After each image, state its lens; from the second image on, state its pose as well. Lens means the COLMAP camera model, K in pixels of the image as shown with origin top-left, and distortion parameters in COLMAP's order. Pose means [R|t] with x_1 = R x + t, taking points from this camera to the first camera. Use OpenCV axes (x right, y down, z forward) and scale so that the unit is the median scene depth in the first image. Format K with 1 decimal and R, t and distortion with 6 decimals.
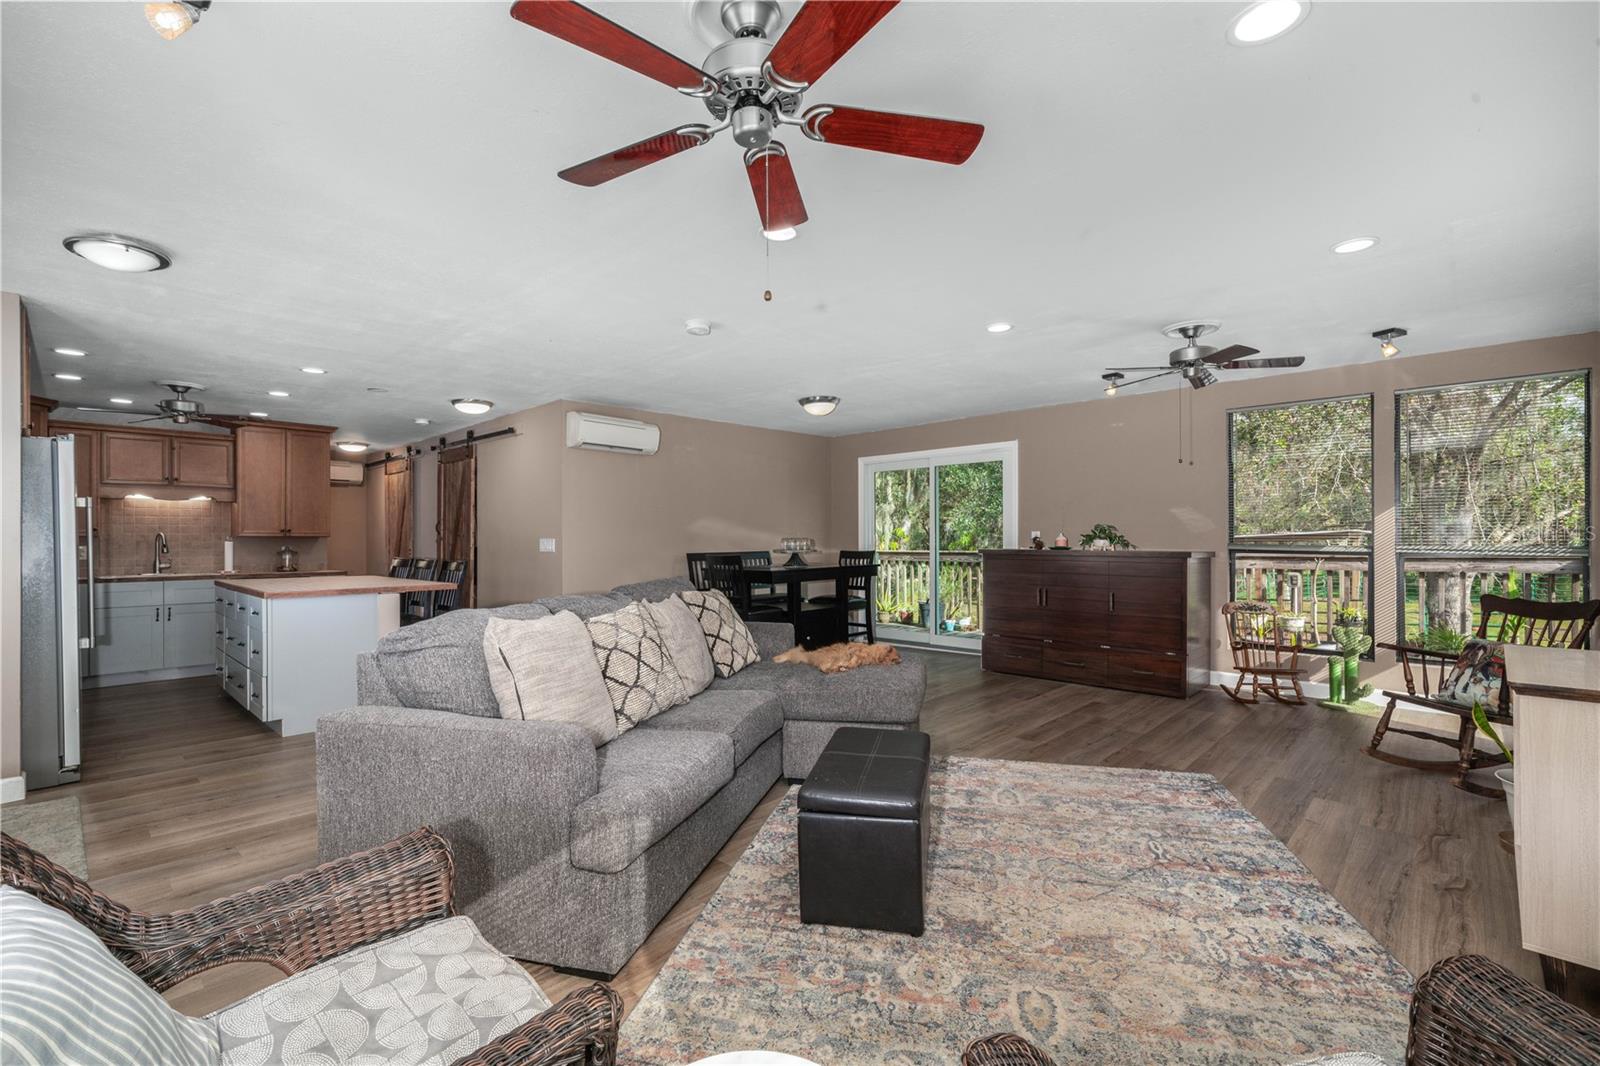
lens RADIAL K [[704.9, 0, 790.0], [0, 704.9, 539.8], [0, 0, 1]] dist [0.000666, 0.000283]
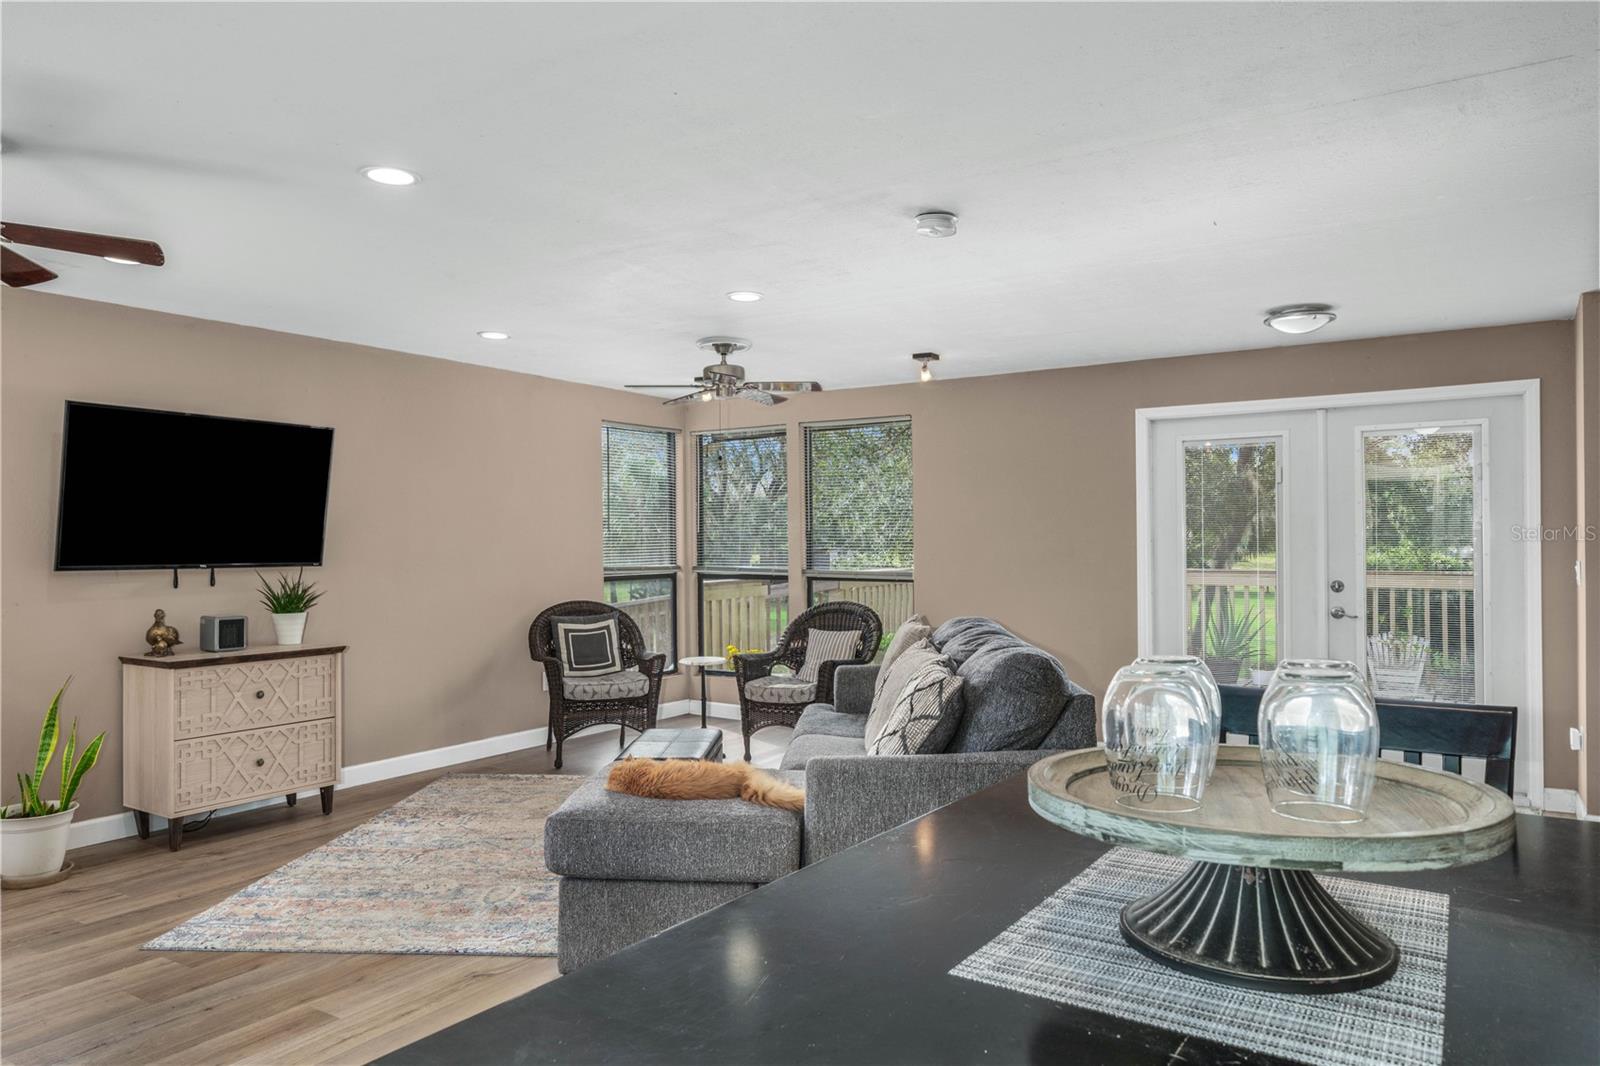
lens RADIAL K [[1068.0, 0, 800.0], [0, 1068.0, 533.0], [0, 0, 1]] dist [-0.000742, 0.001644]
pose [[-0.981469, 0.012369, -0.191219, 0.109170], [0.012996, 0.999913, -0.002024, -0.025794], [0.191178, -0.004472, -0.981545, 1.263456]]
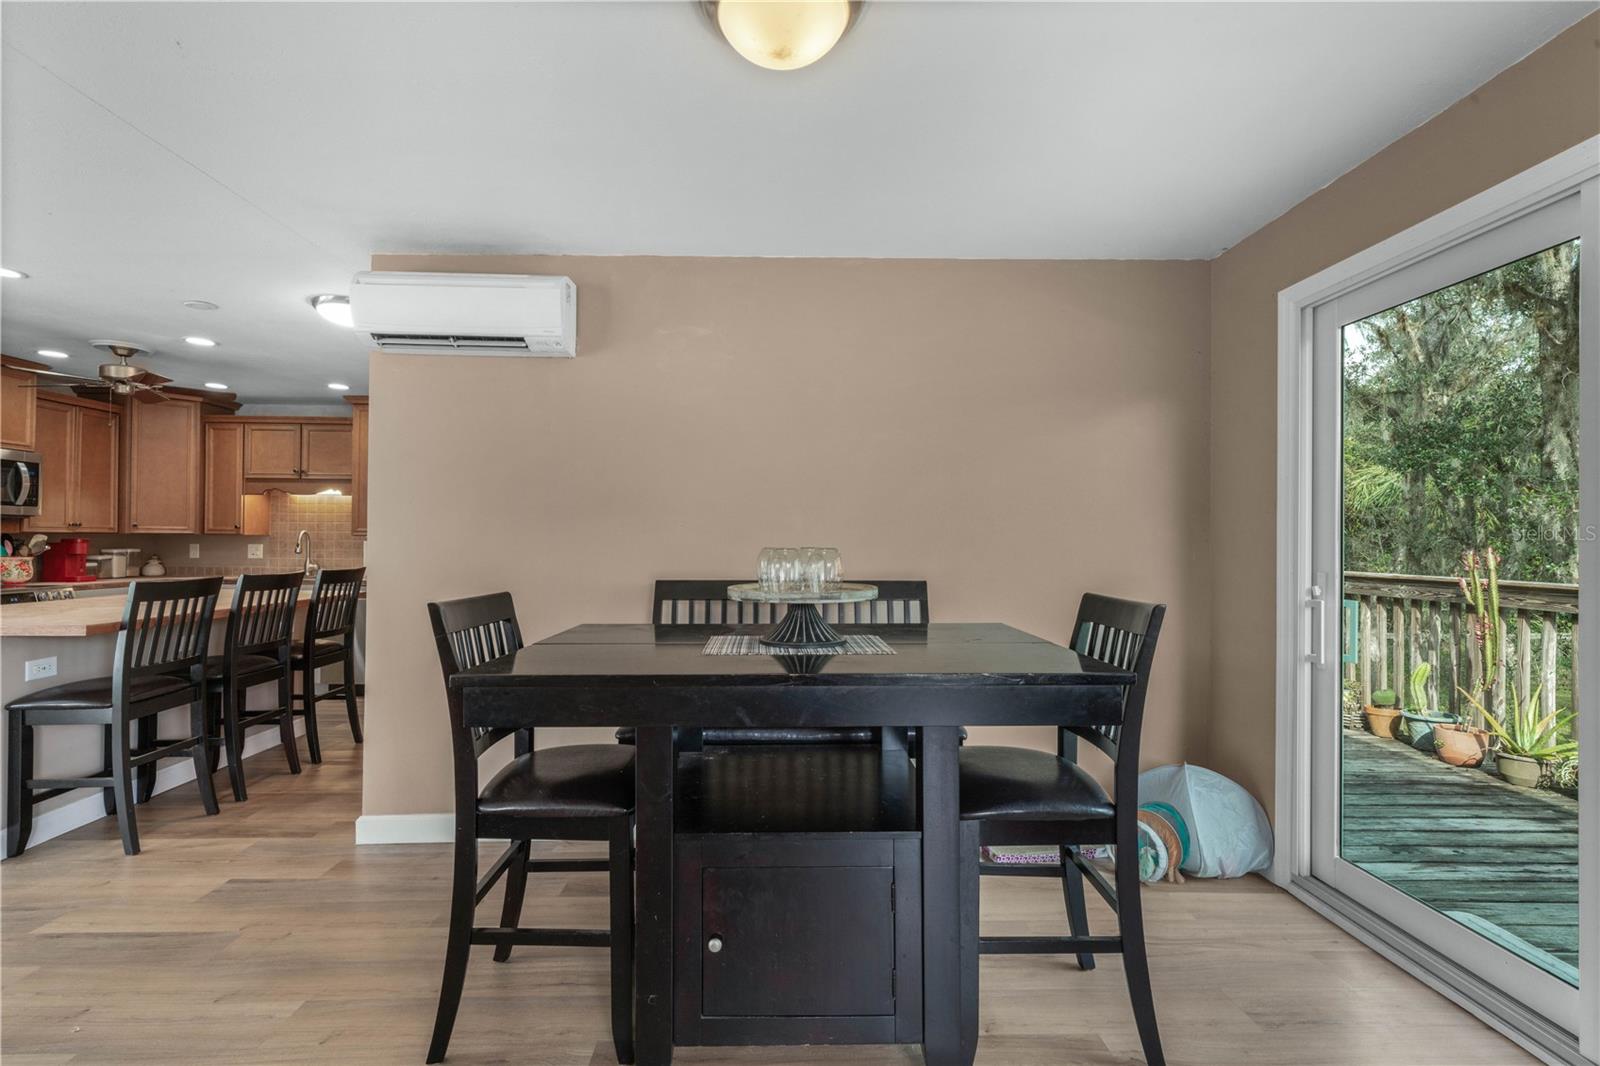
lens RADIAL K [[710.4, 0, 797.4], [0, 710.4, 535.3], [0, 0, 1]] dist [-0.005510, -0.000429]
pose [[0.722495, 0.004118, -0.691364, 0.234652], [-0.012013, 0.999906, -0.006597, -0.006451], [0.691272, 0.013072, 0.722477, 0.869159]]
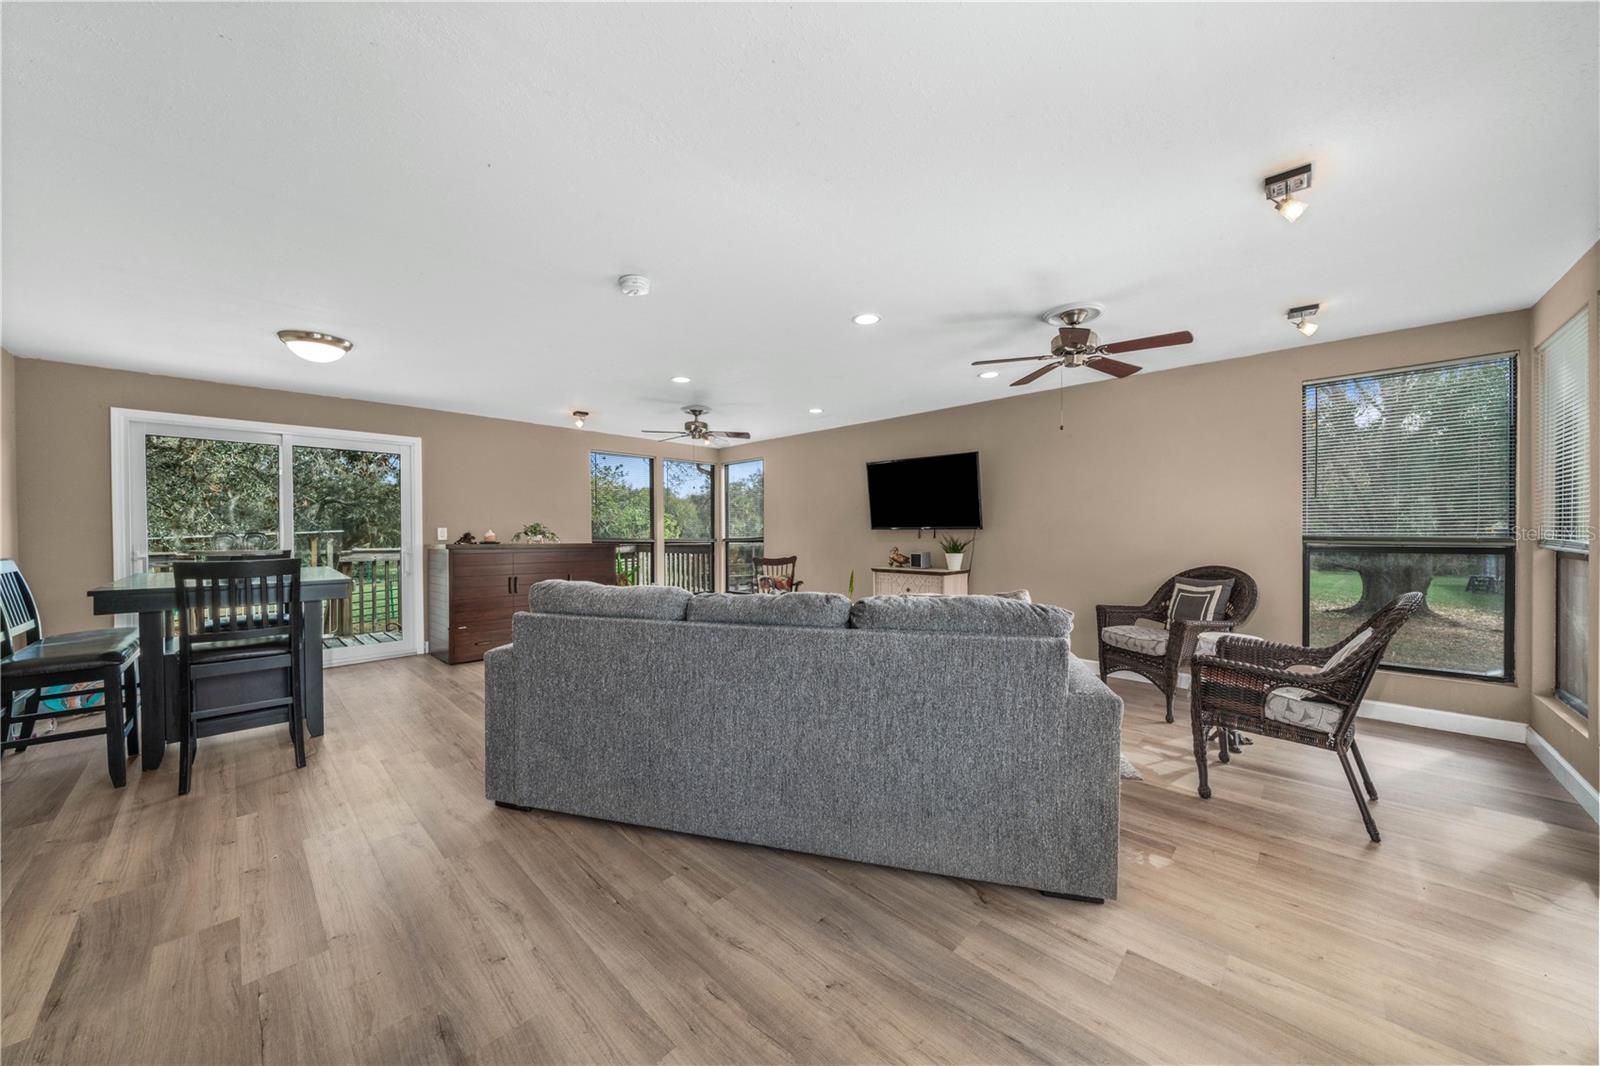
lens RADIAL K [[551.6, 0, 792.9], [0, 551.6, 535.4], [0, 0, 1]] dist [-0.007073, 0.000013]
pose [[0.007691, 0.002869, 0.999966, -0.542414], [0.007132, 0.999970, -0.002923, 0.006393], [-0.999945, 0.007154, 0.007670, 0.537950]]
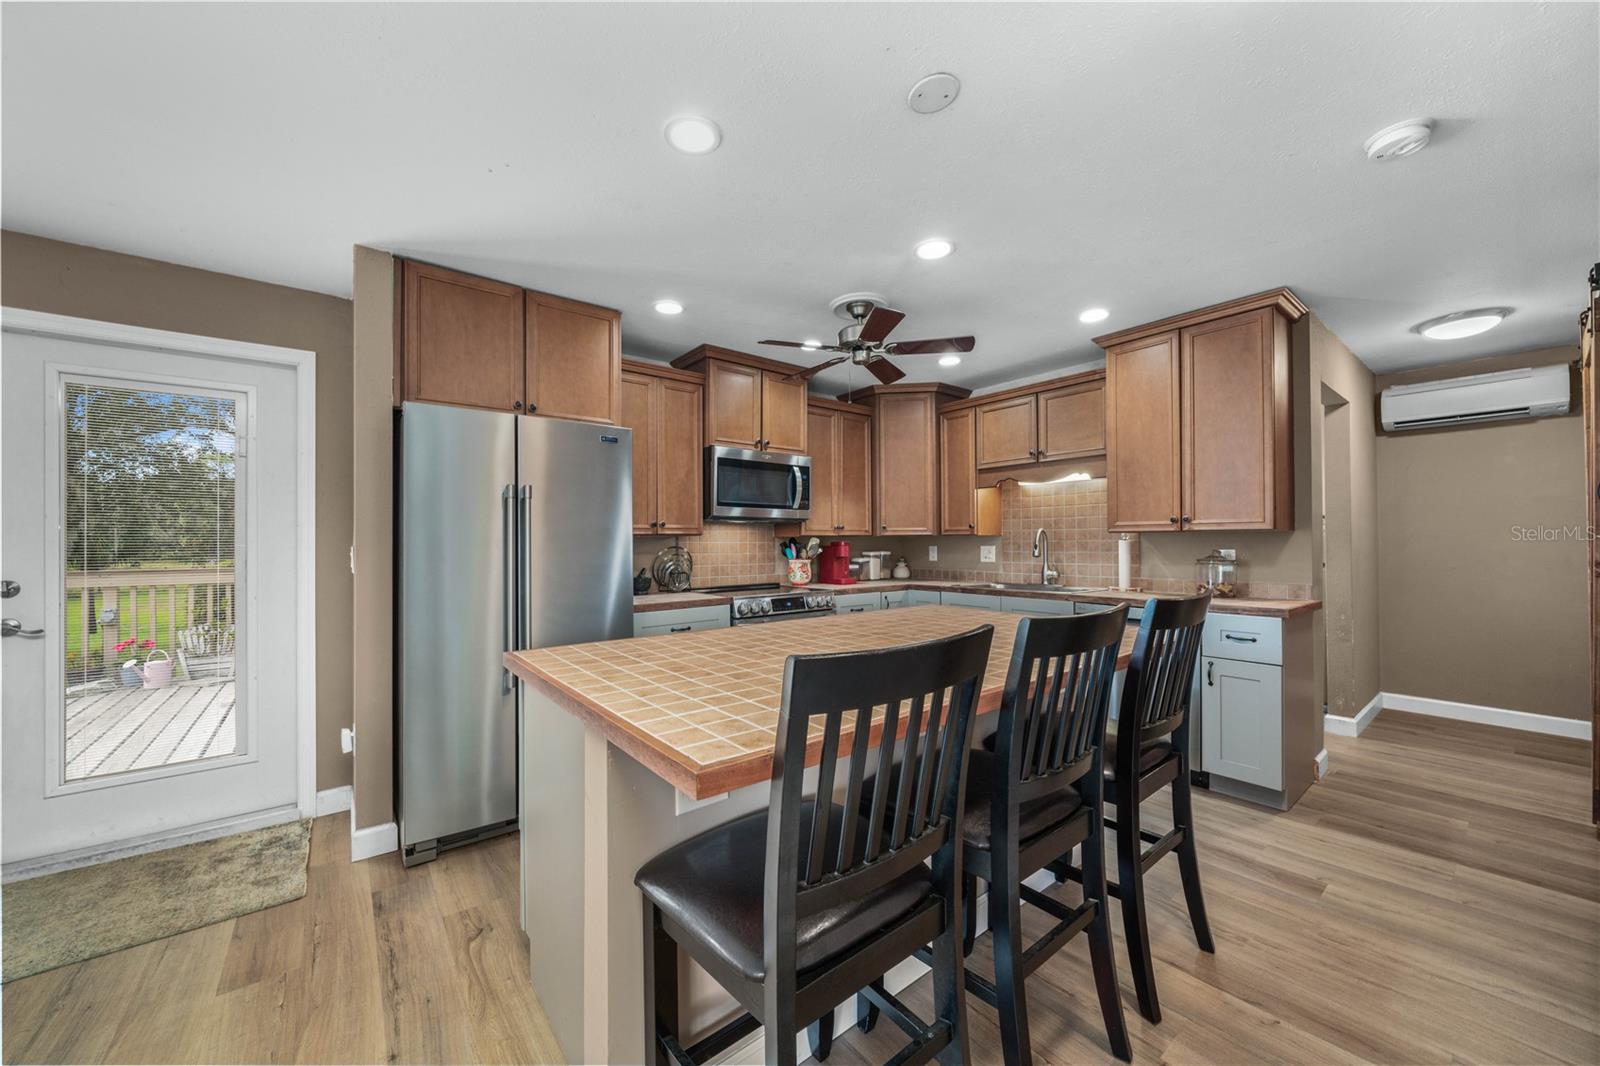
lens RADIAL K [[584.0, 0, 788.7], [0, 584.0, 540.3], [0, 0, 1]] dist [-0.001872, 0.000021]
pose [[-0.138360, -0.000943, -0.990382, -0.284021], [0.005394, 0.999984, -0.001706, 0.001948], [0.990367, -0.005578, -0.138353, 0.920724]]
